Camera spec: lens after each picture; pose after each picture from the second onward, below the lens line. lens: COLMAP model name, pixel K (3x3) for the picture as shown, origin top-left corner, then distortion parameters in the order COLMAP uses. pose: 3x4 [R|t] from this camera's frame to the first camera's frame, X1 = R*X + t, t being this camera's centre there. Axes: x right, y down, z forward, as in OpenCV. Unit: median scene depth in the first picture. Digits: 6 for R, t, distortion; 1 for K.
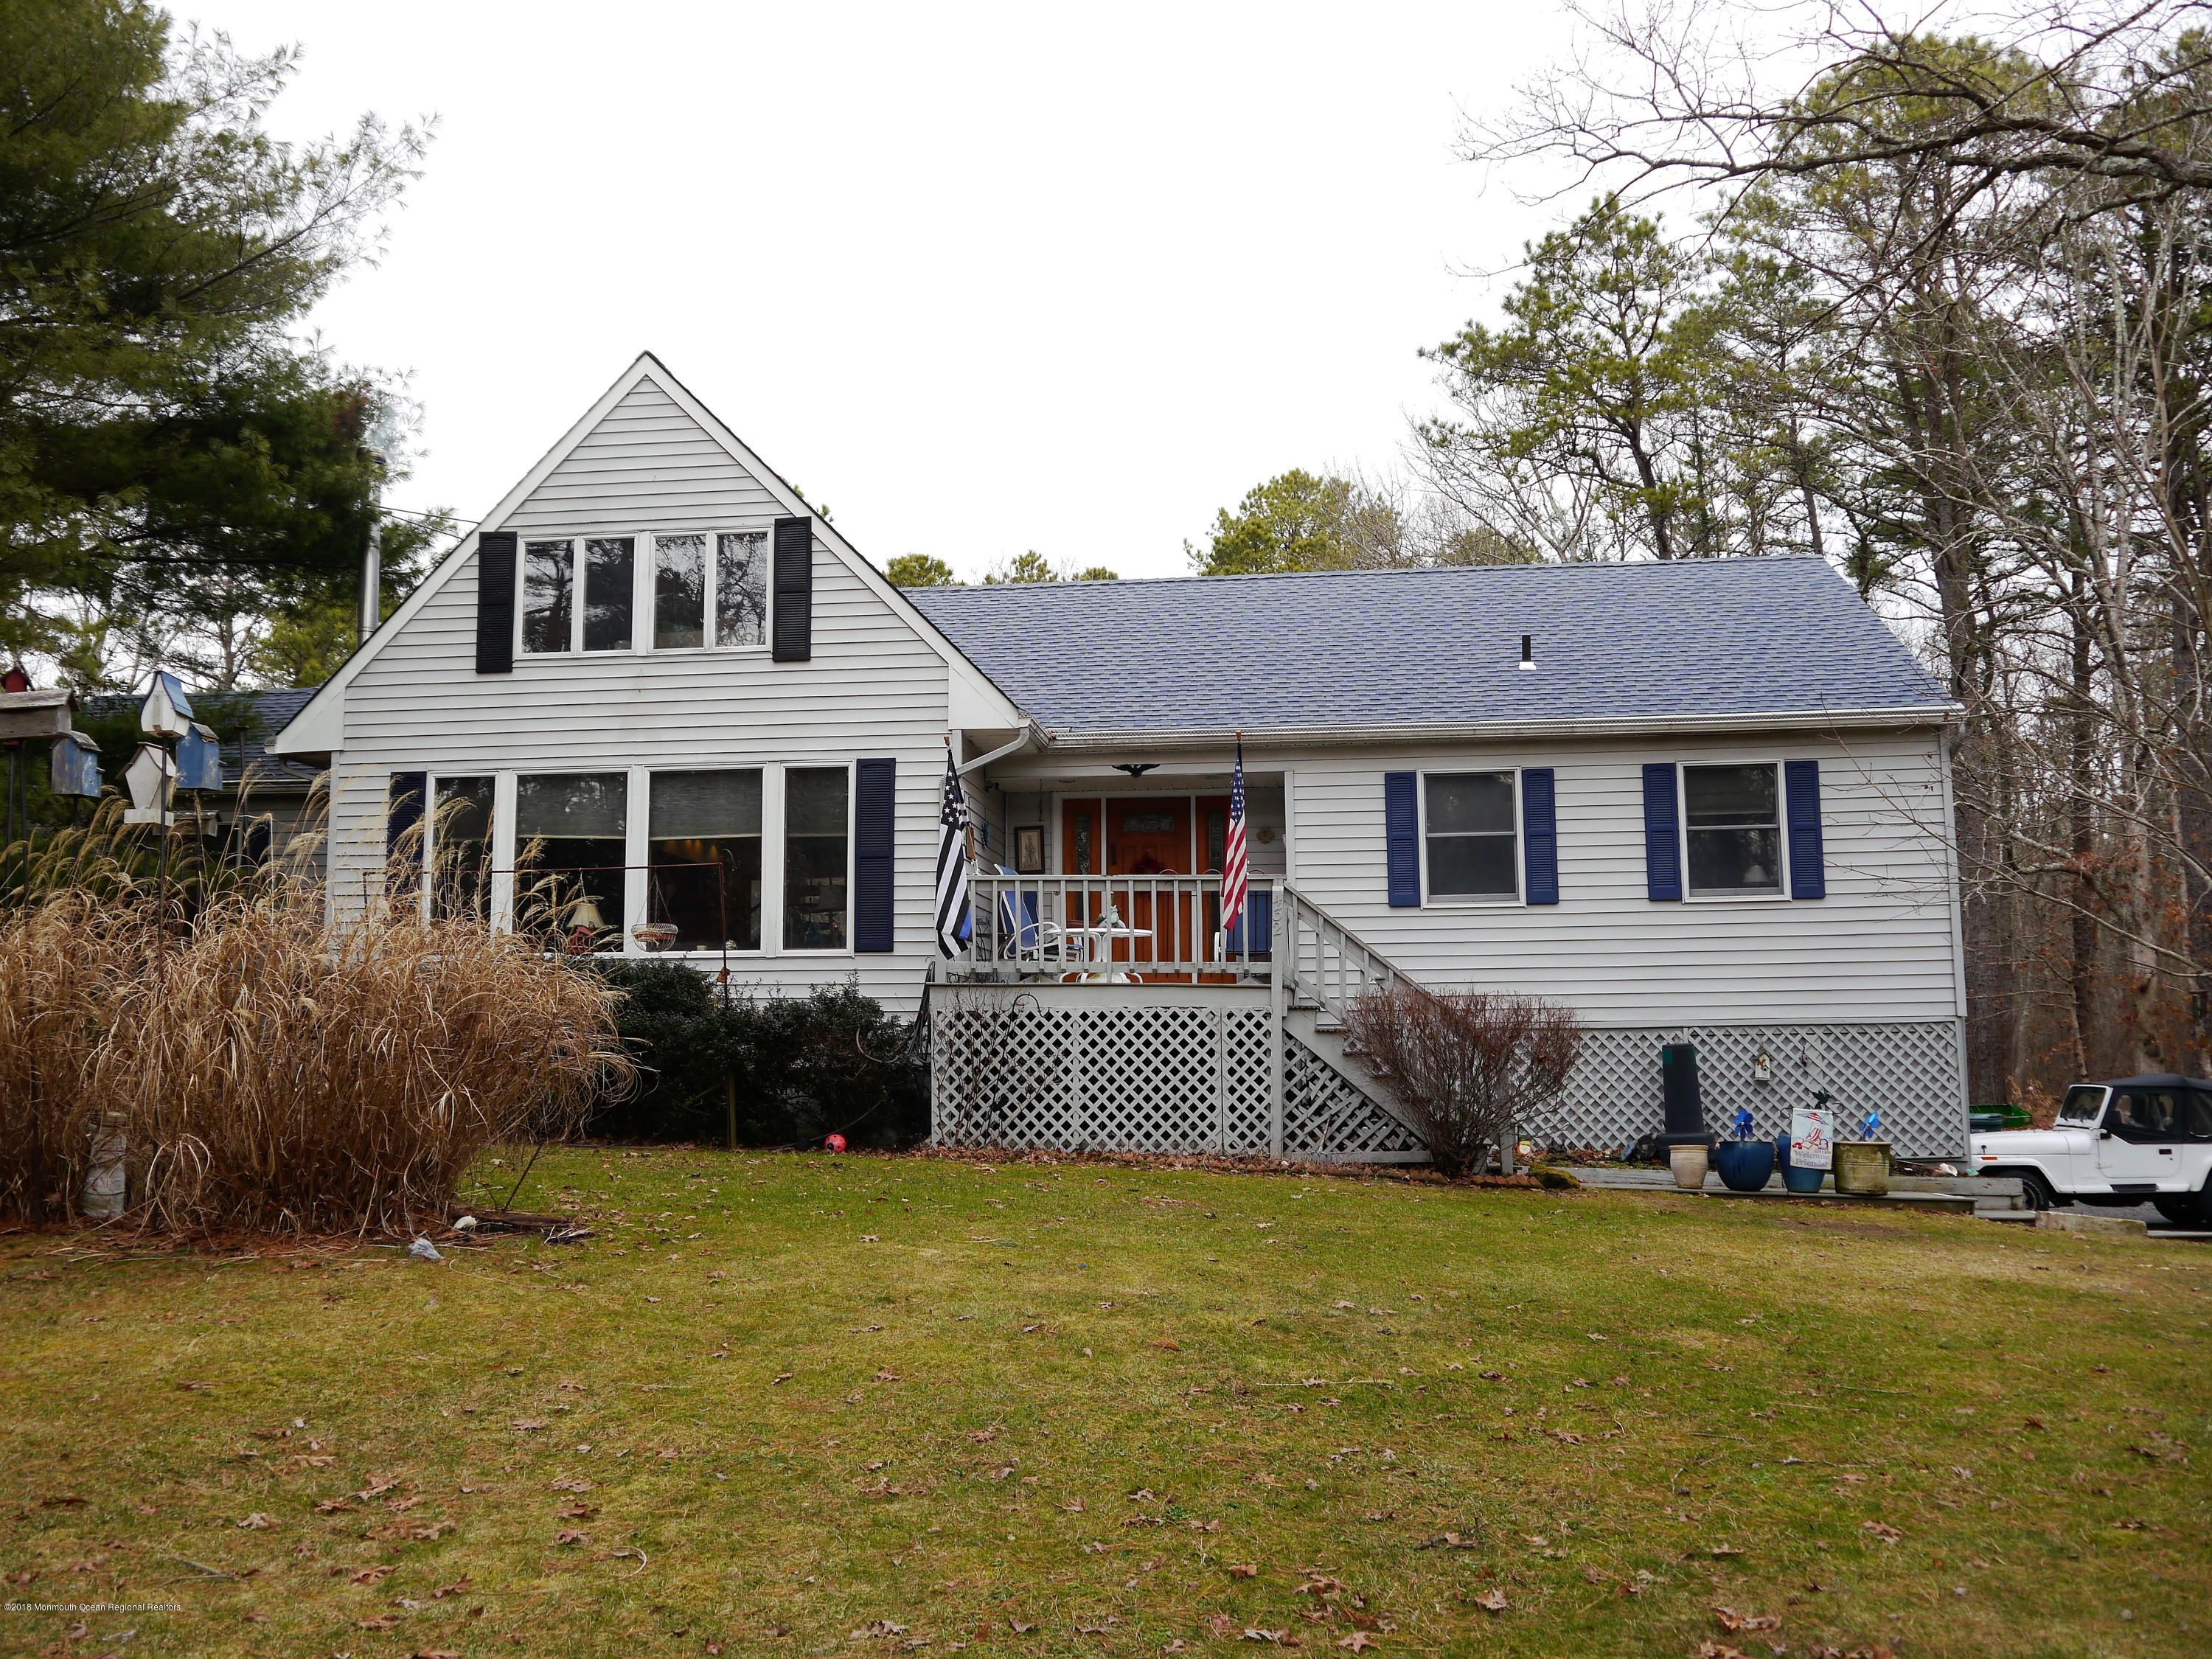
lens RADIAL K [[1910.6, 0, 1108.4], [0, 1910.6, 830.7], [0, 0, 1]] dist [-0.034826, 0.033139]
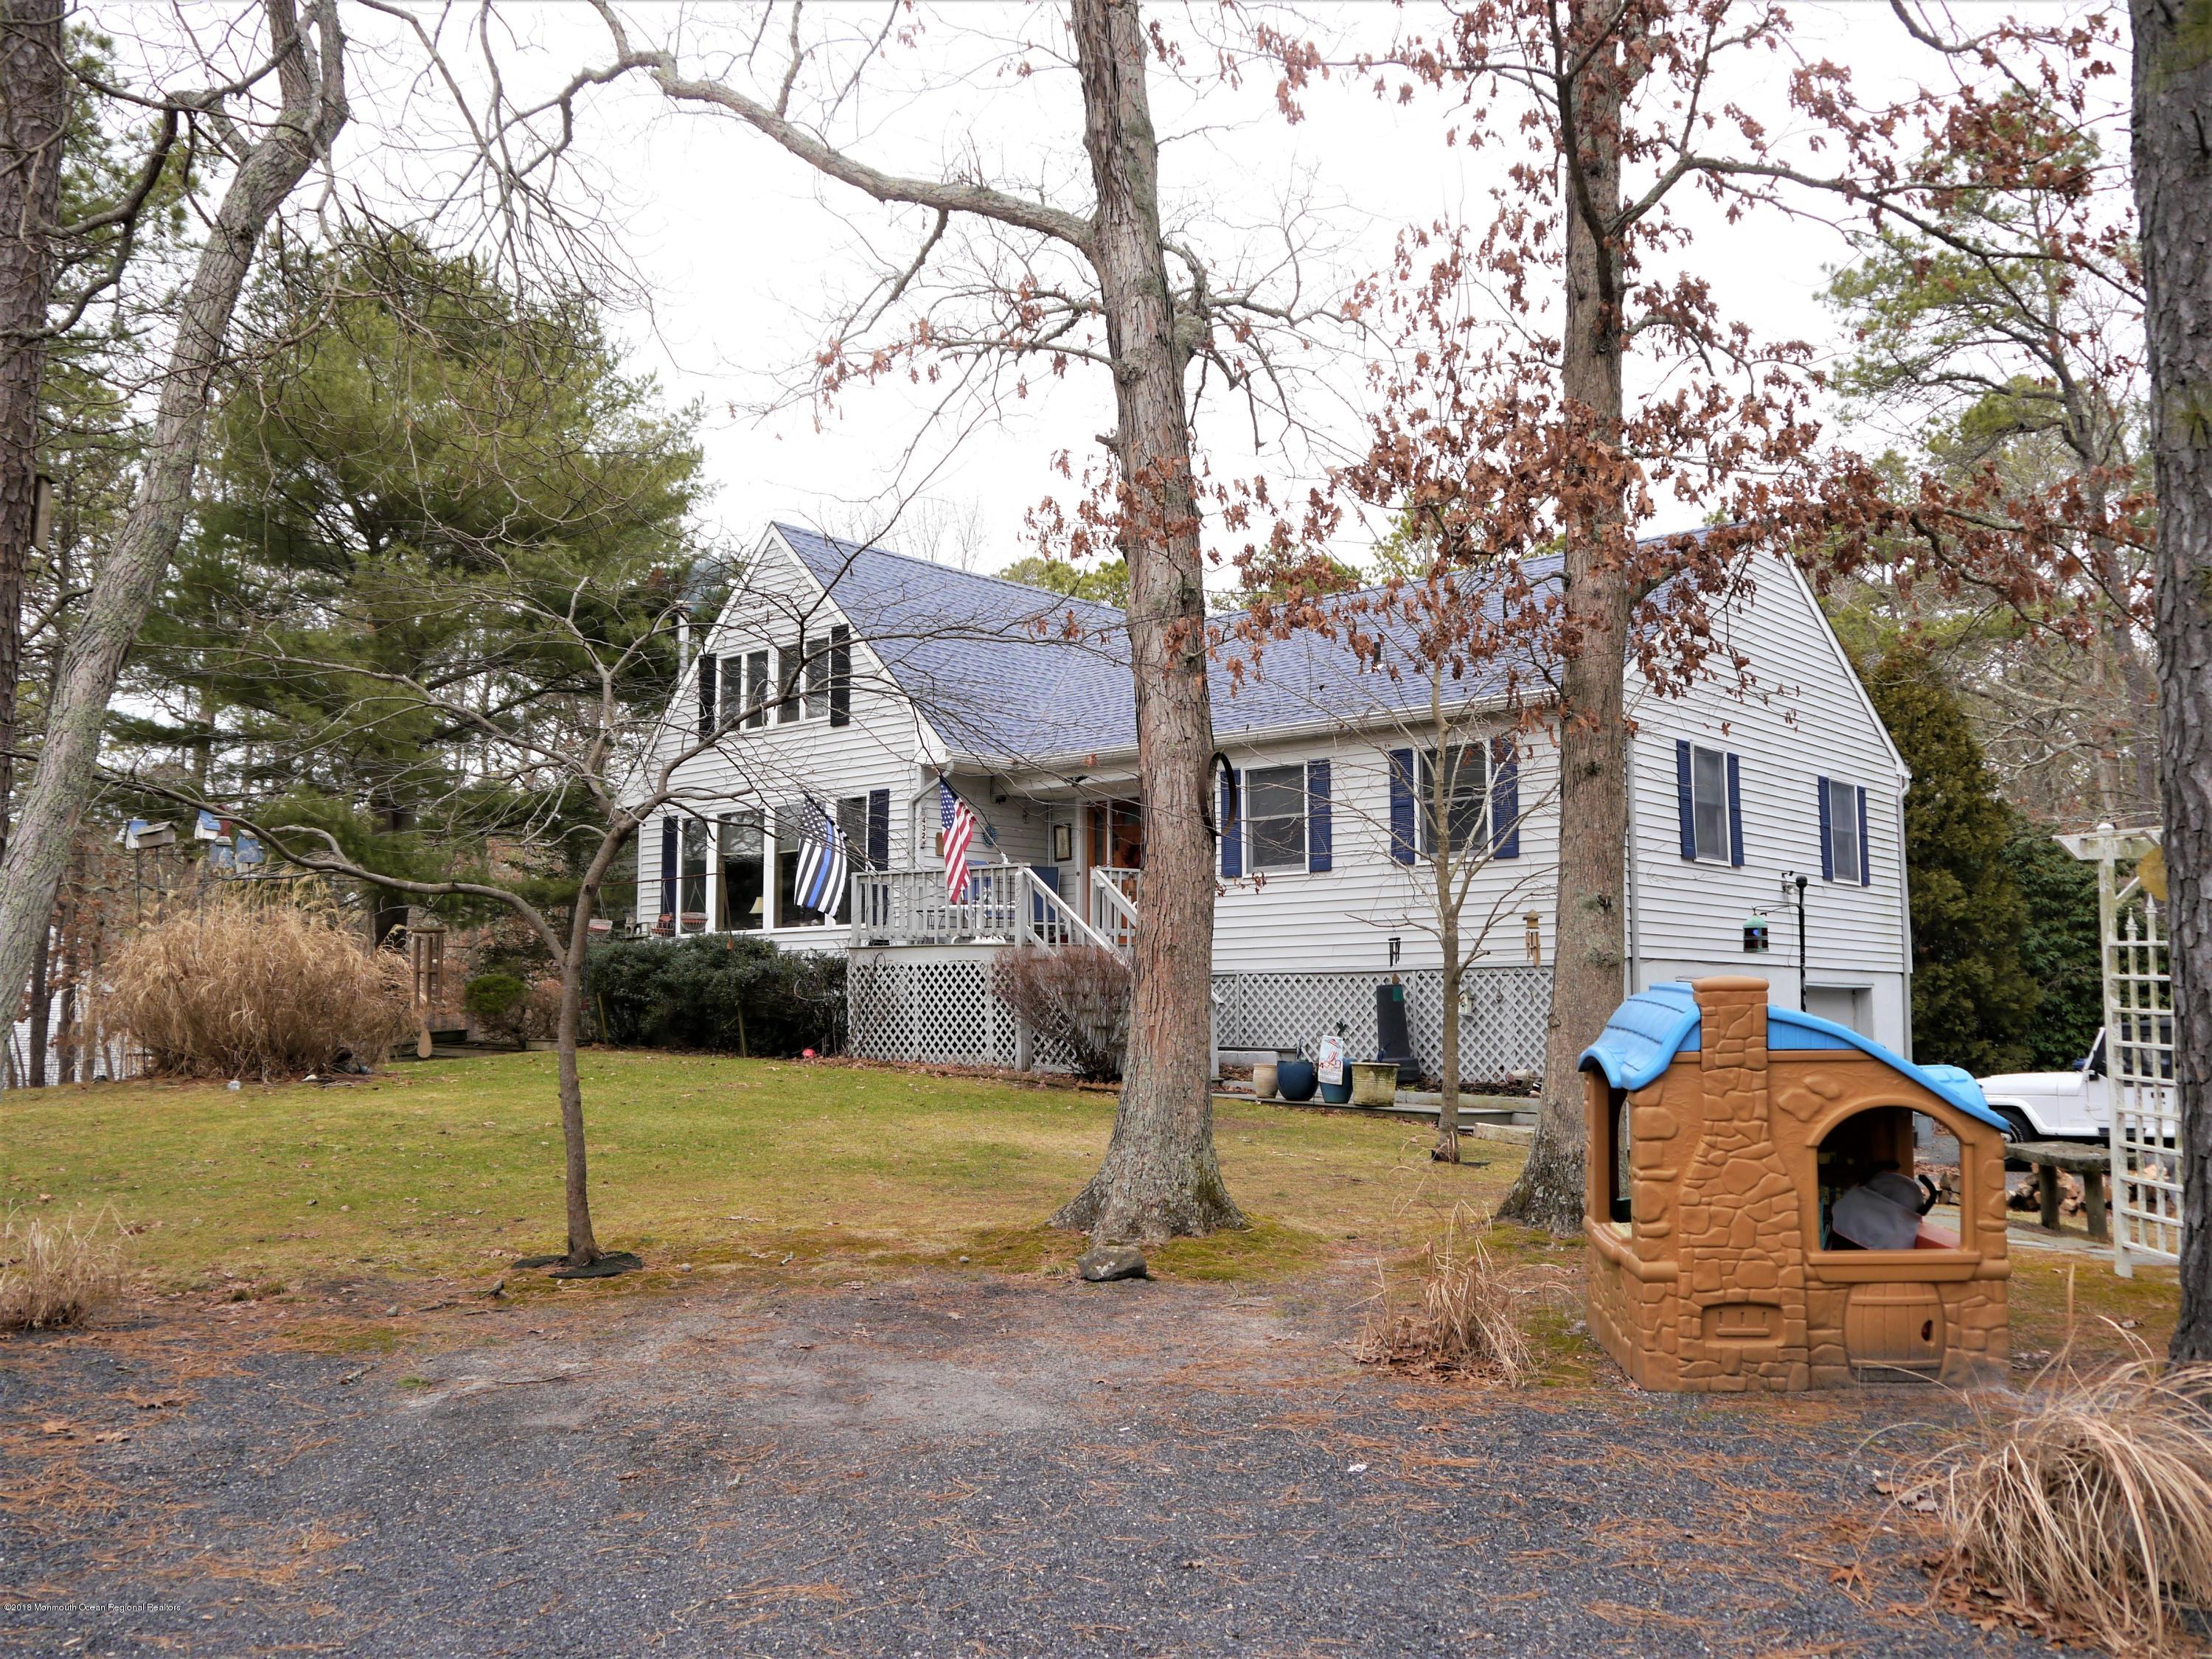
lens RADIAL K [[1910.6, 0, 1095.2], [0, 1910.6, 827.7], [0, 0, 1]] dist [-0.034826, 0.033139]
pose [[0.824899, -0.053530, -0.562740, 0.821734], [0.066958, 0.997751, 0.003241, -0.003300], [0.561301, -0.040353, 0.826628, -0.096128]]
